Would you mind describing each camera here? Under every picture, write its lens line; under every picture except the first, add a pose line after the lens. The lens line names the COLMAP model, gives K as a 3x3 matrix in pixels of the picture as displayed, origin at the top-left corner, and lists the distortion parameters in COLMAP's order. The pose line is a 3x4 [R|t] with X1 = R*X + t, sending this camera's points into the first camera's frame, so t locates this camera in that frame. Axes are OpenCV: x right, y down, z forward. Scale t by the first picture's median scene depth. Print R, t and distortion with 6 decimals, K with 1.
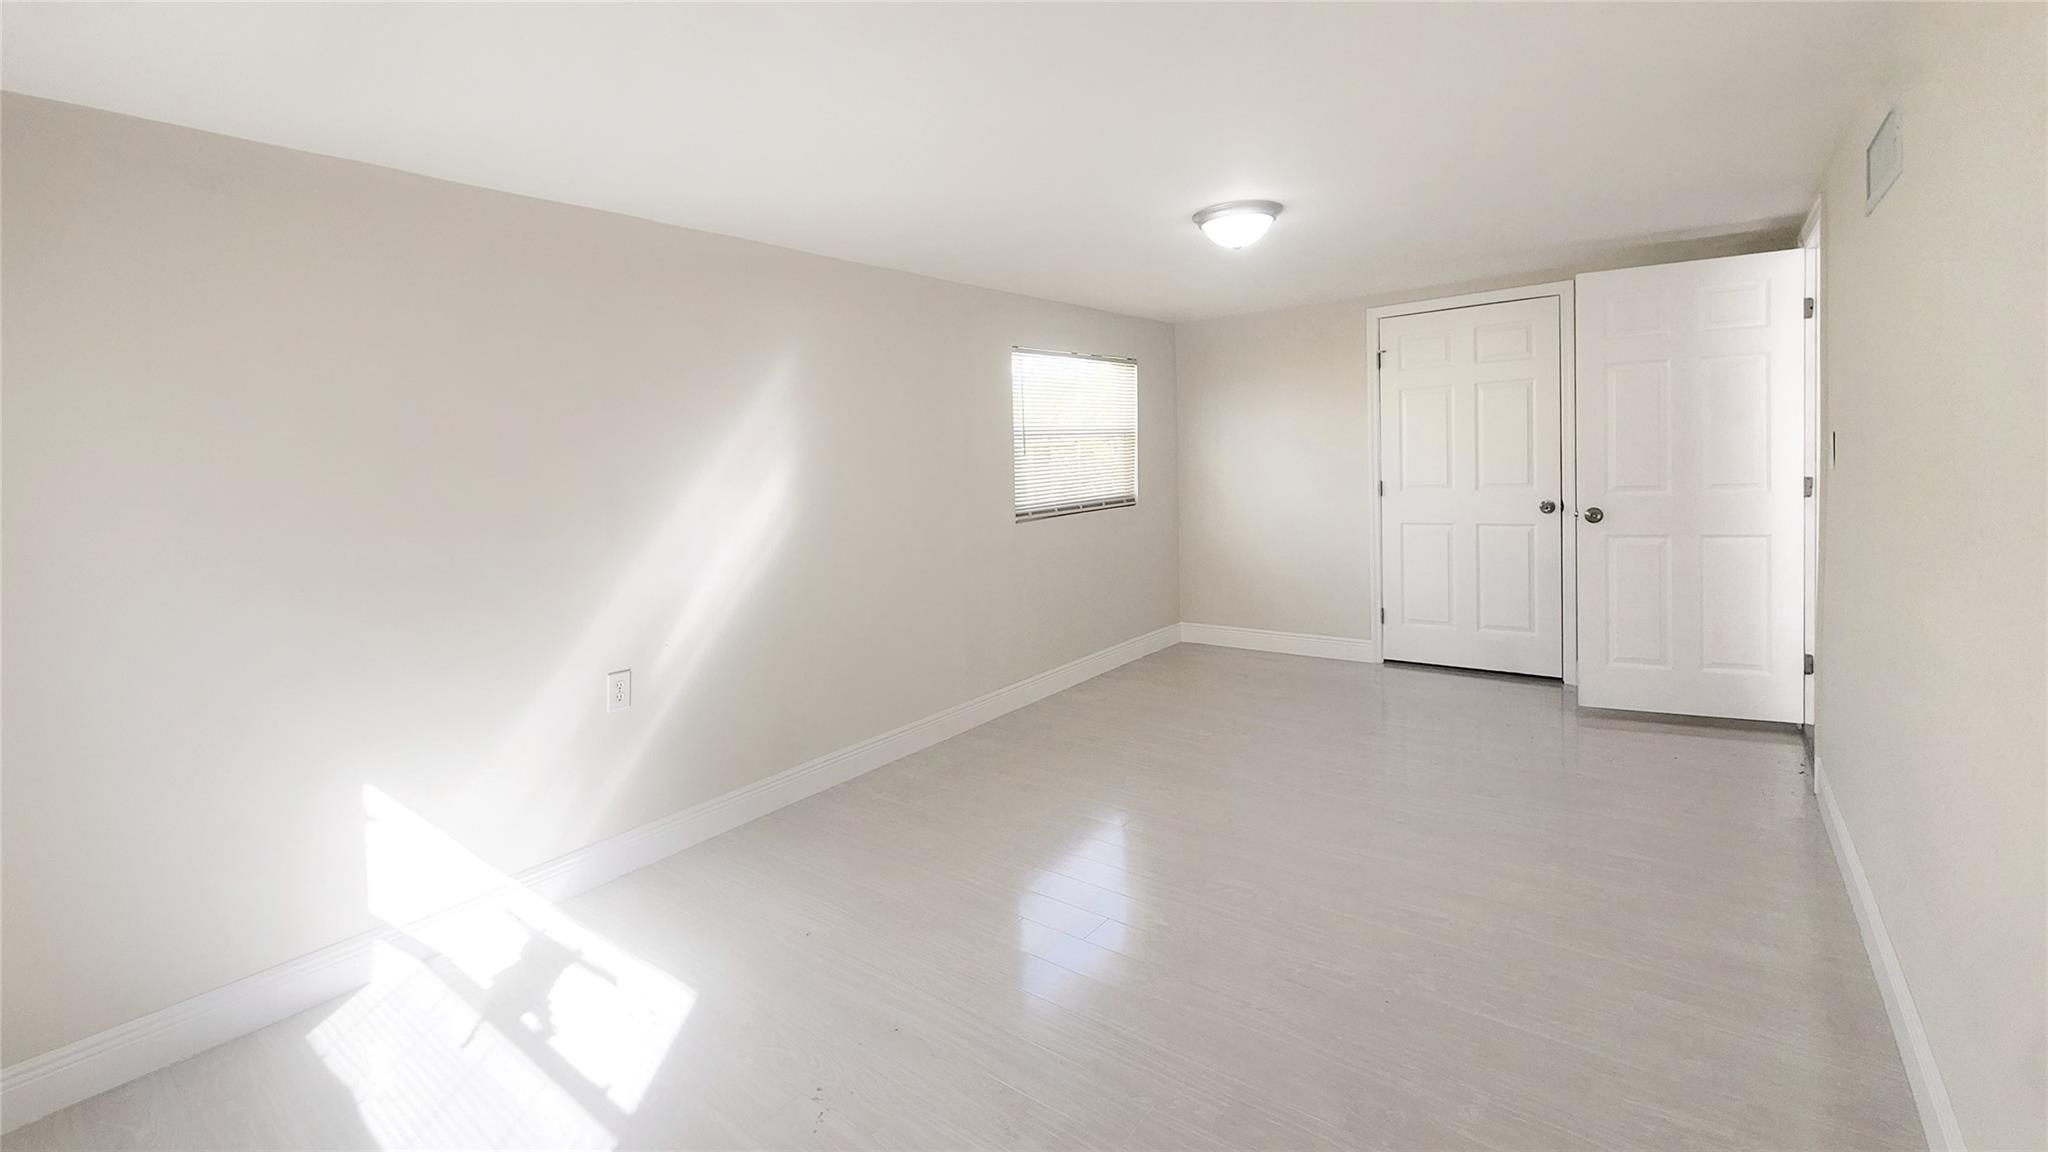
lens RADIAL K [[865.0, 0, 1024.0], [0, 865.0, 576.0], [0, 0, 1]] dist [0.000580, -0.000338]
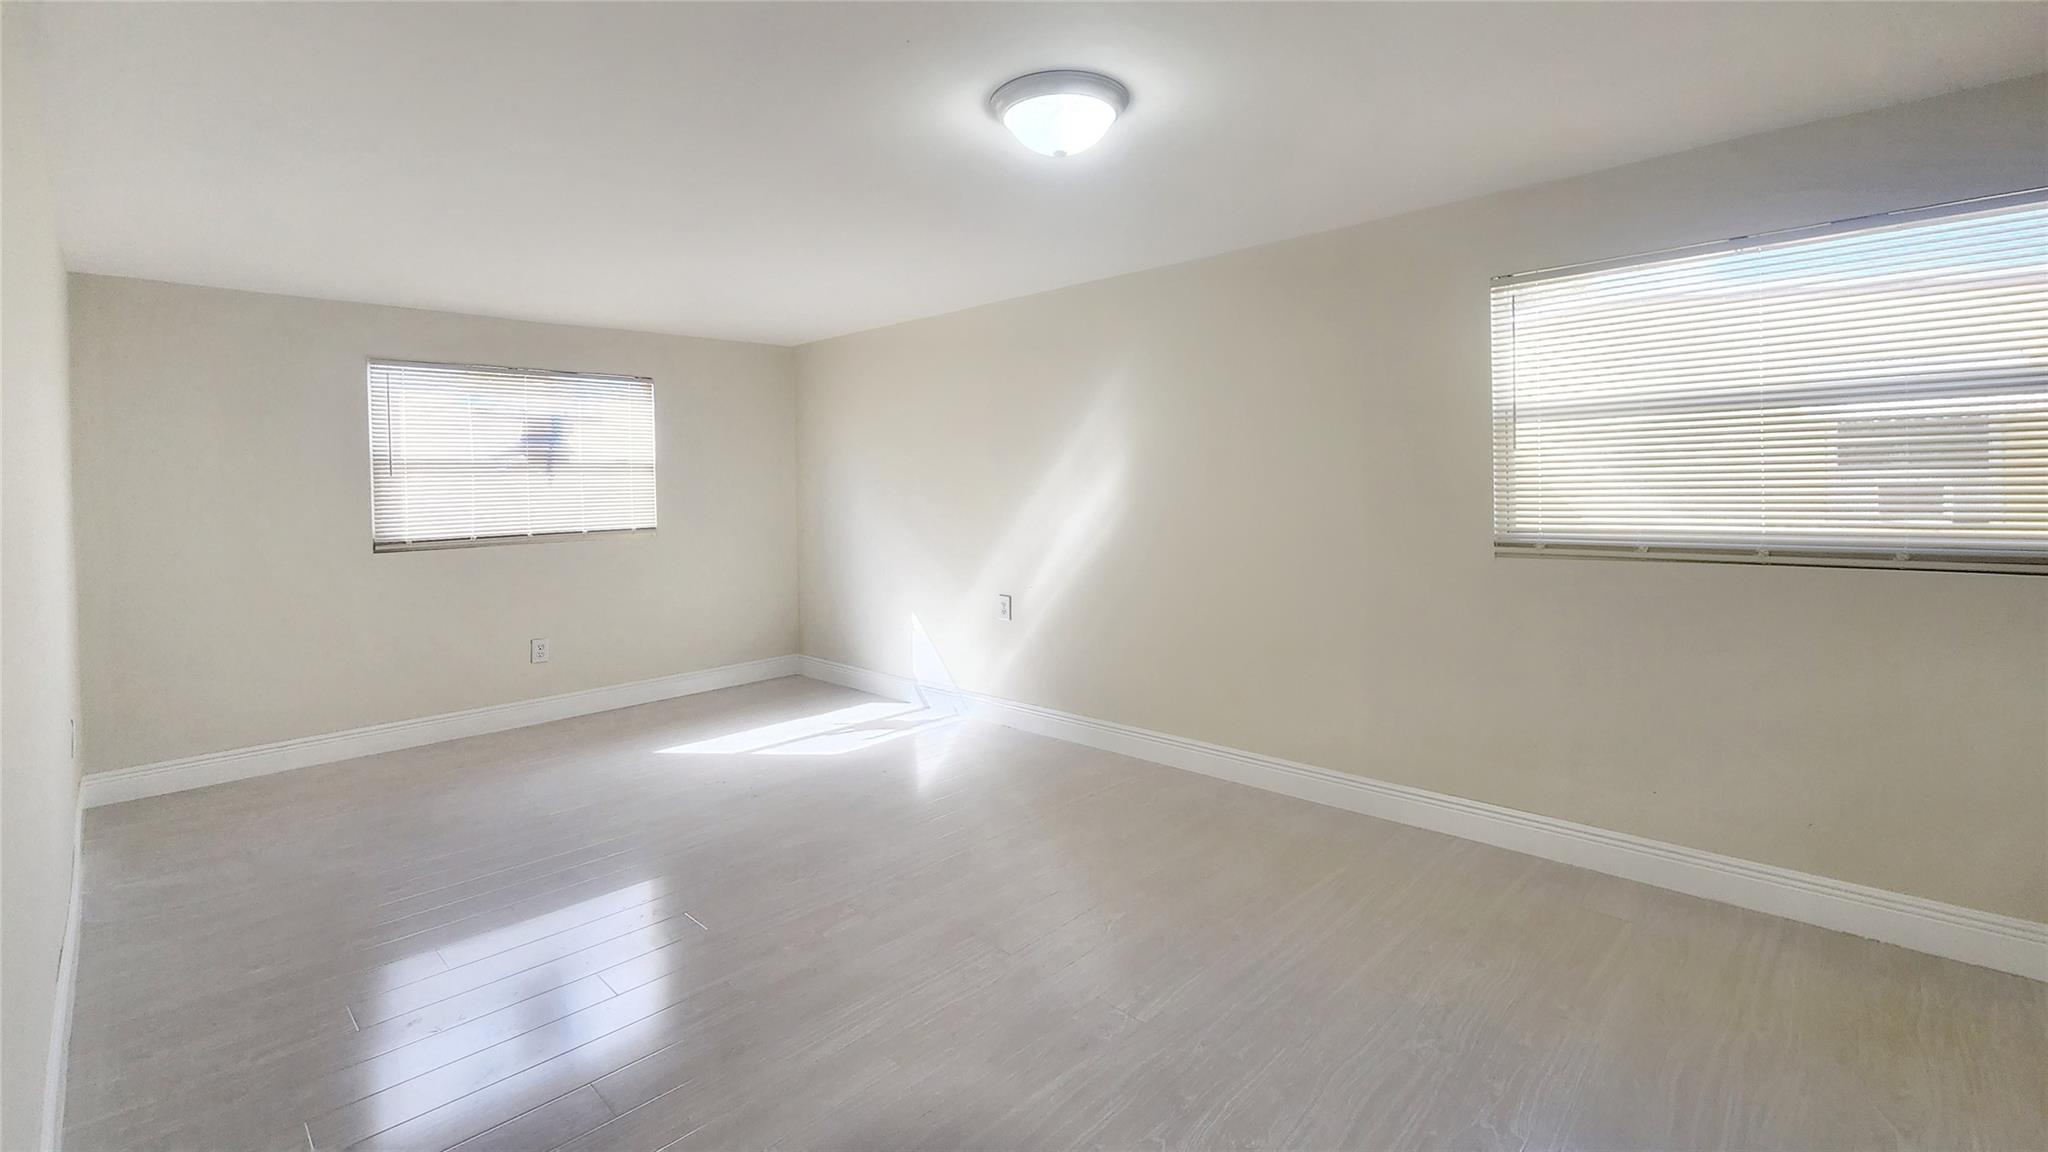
lens RADIAL K [[865.0, 0, 1024.0], [0, 865.0, 576.0], [0, 0, 1]] dist [0.000580, -0.000338]
pose [[-0.101961, 0.152378, -0.983049, 0.773268], [-0.109662, 0.980455, 0.163350, -0.133087], [0.988726, 0.124458, -0.083258, 0.837870]]
